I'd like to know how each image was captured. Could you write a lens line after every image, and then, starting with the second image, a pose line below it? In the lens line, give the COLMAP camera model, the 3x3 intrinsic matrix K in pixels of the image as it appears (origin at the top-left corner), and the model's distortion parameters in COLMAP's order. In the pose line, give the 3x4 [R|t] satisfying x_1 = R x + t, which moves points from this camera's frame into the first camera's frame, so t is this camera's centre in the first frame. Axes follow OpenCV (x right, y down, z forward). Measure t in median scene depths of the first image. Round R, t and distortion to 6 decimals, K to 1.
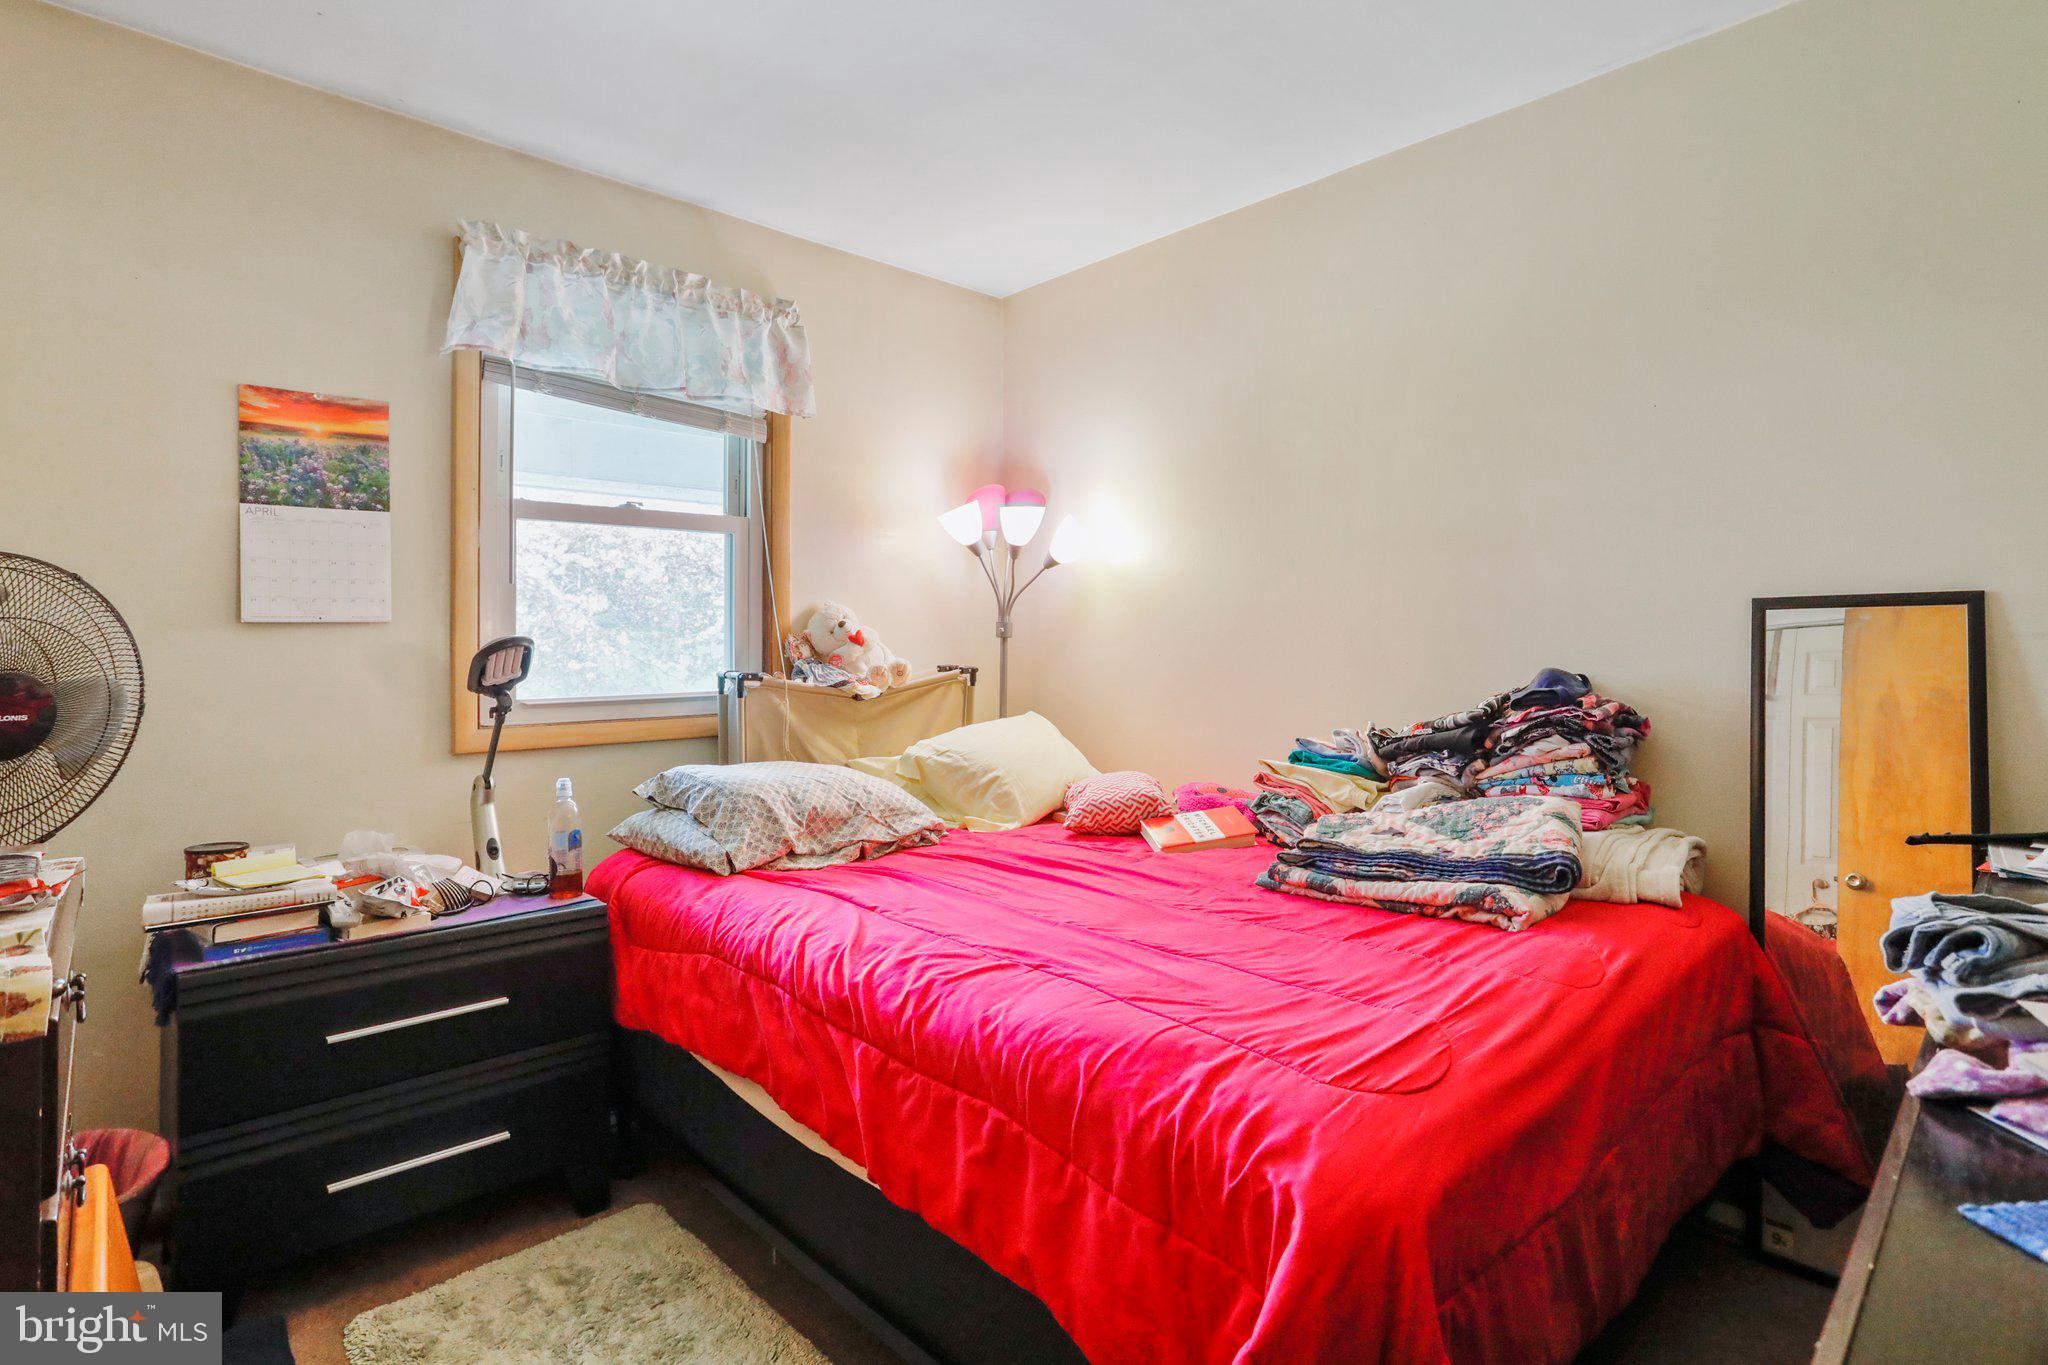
lens RADIAL K [[1024.5, 0, 1024.1], [0, 1024.5, 630.4], [0, 0, 1]] dist [-0.000992, -0.000076]
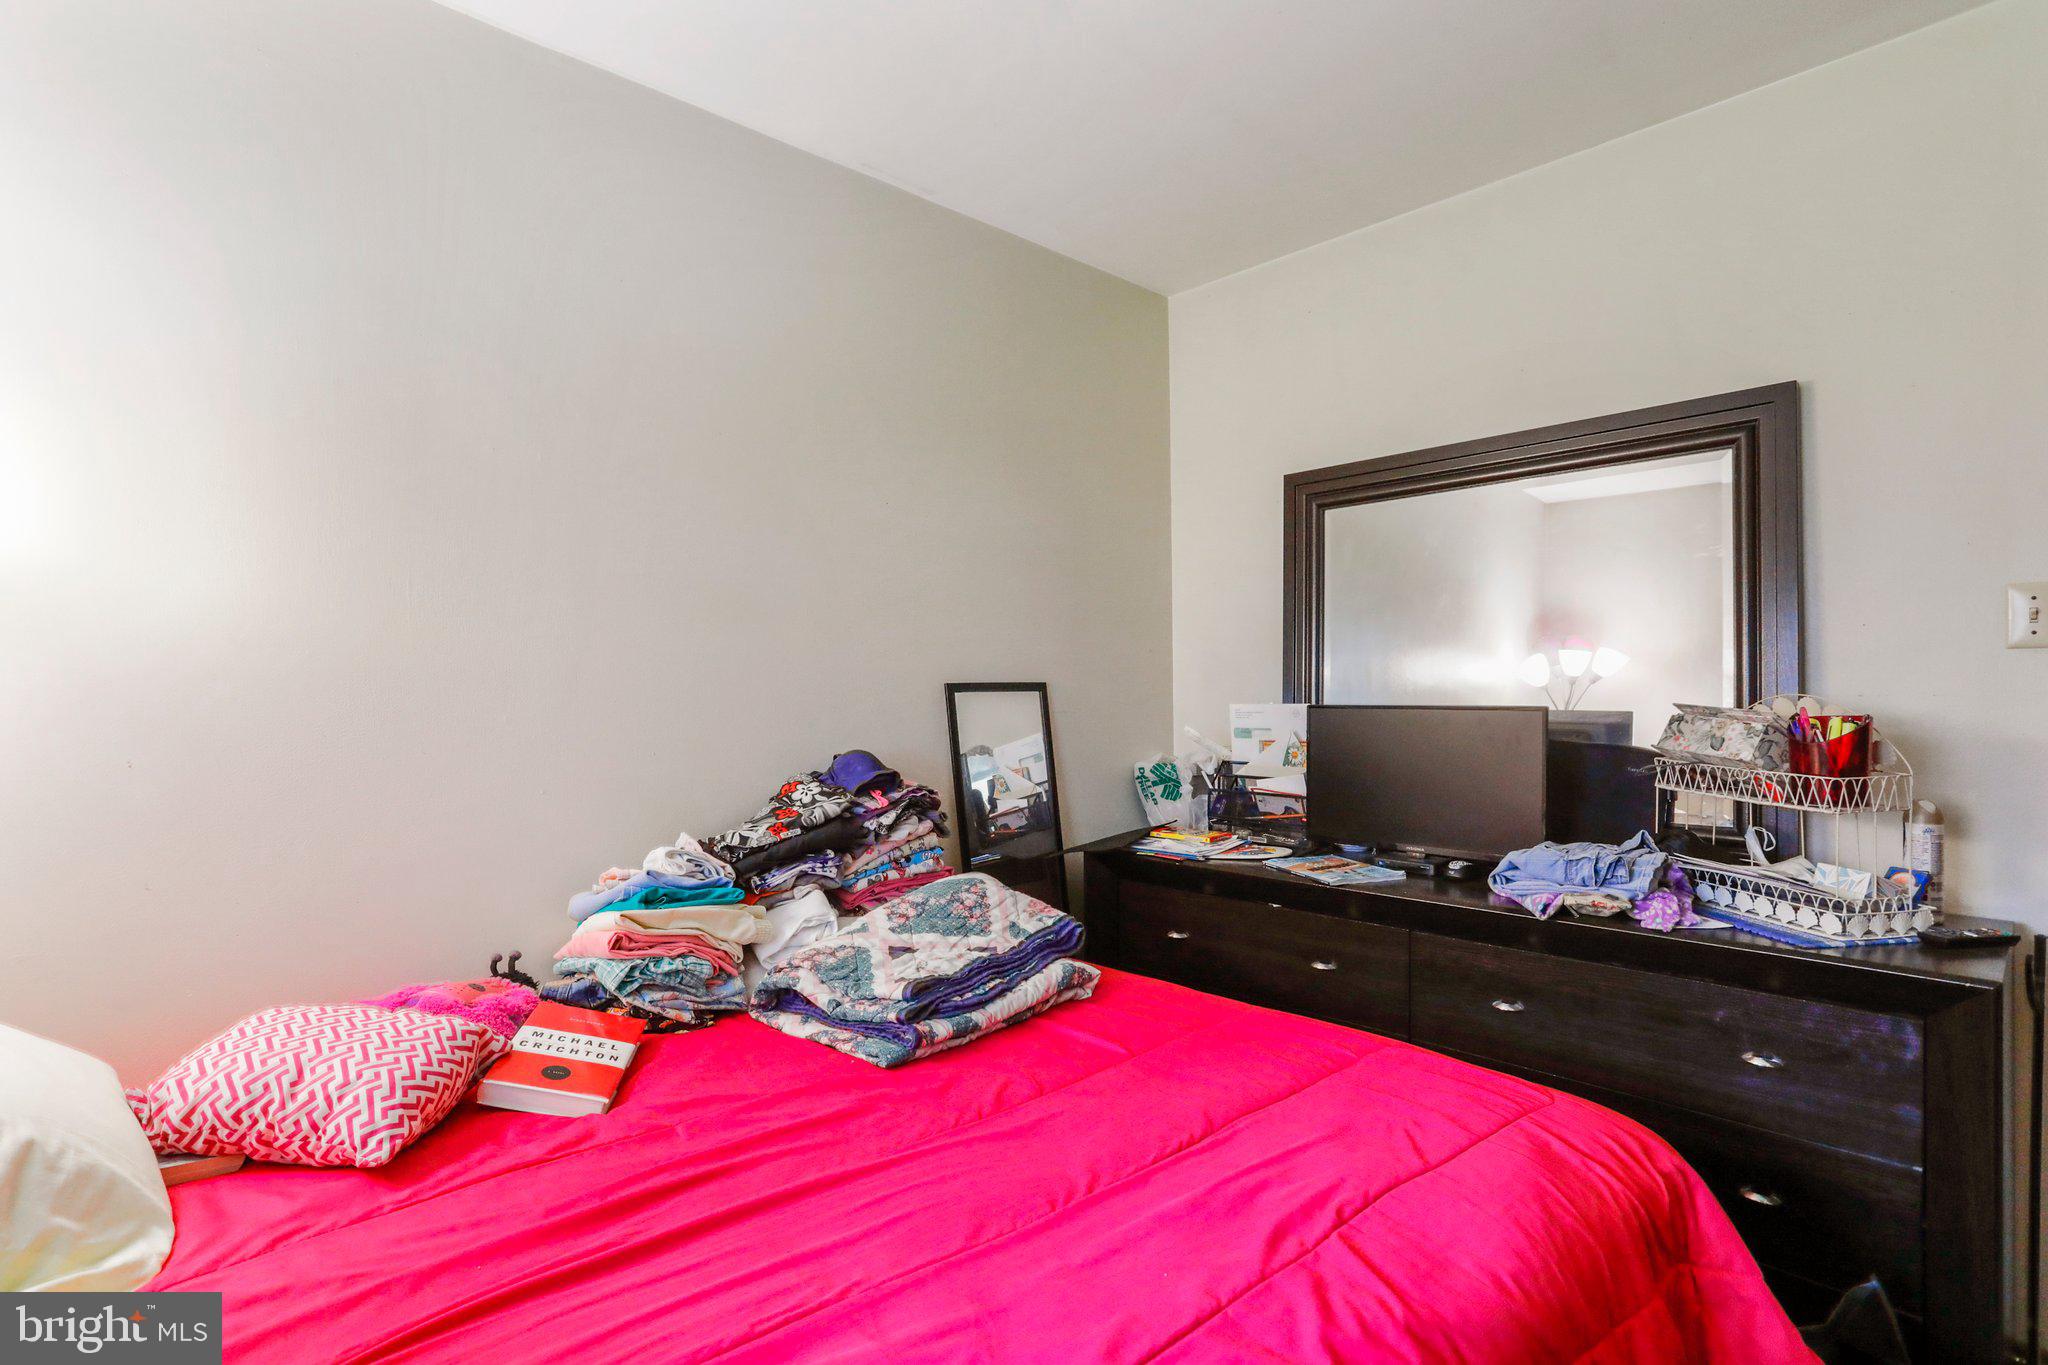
lens RADIAL K [[1018.5, 0, 1024.0], [0, 1018.5, 682.5], [0, 0, 1]] dist [-0.065986, 0.046333]
pose [[0.042446, 0.018178, 0.998933, -0.474278], [0.004460, 0.999821, -0.018383, -0.009429], [-0.999089, 0.005235, 0.042357, 0.846600]]
